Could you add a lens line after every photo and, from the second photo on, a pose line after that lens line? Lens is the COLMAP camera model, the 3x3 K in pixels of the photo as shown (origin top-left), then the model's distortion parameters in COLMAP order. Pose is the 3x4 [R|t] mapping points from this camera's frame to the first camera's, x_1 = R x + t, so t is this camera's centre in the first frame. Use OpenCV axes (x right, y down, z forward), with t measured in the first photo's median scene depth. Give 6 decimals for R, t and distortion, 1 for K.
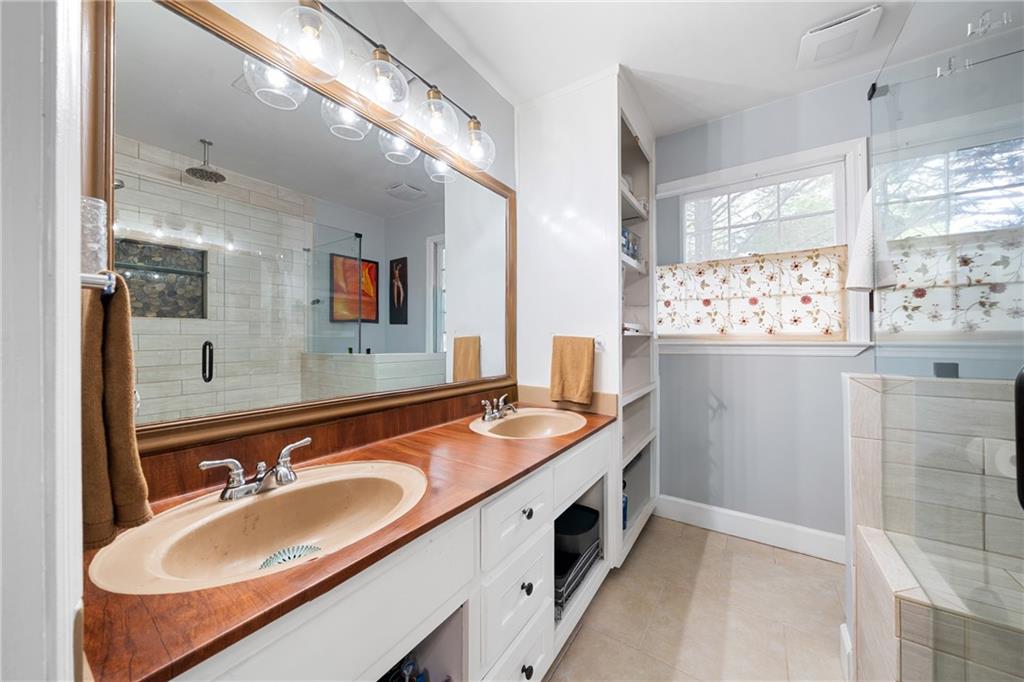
lens RADIAL K [[353.1, 0, 514.3], [0, 353.1, 337.0], [0, 0, 1]] dist [-0.004096, -0.000756]
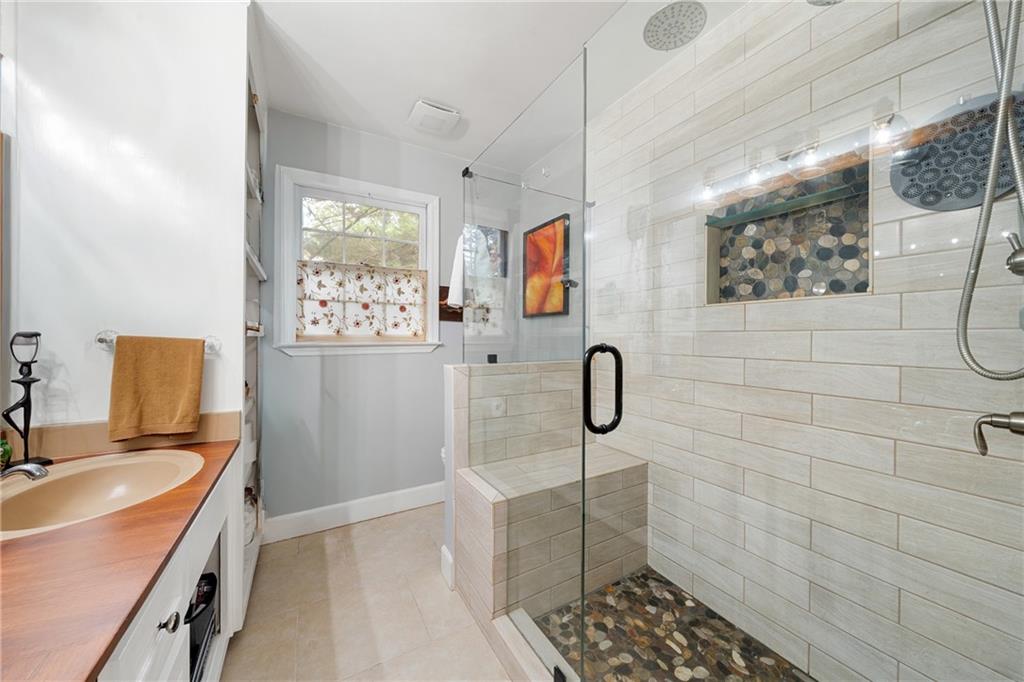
lens RADIAL K [[353.1, 0, 511.1], [0, 353.1, 339.1], [0, 0, 1]] dist [-0.004096, -0.000756]
pose [[0.438872, -0.001200, 0.898549, -0.144046], [-0.004495, 0.999984, 0.003531, -0.003827], [-0.898539, -0.005589, 0.438859, 0.109511]]
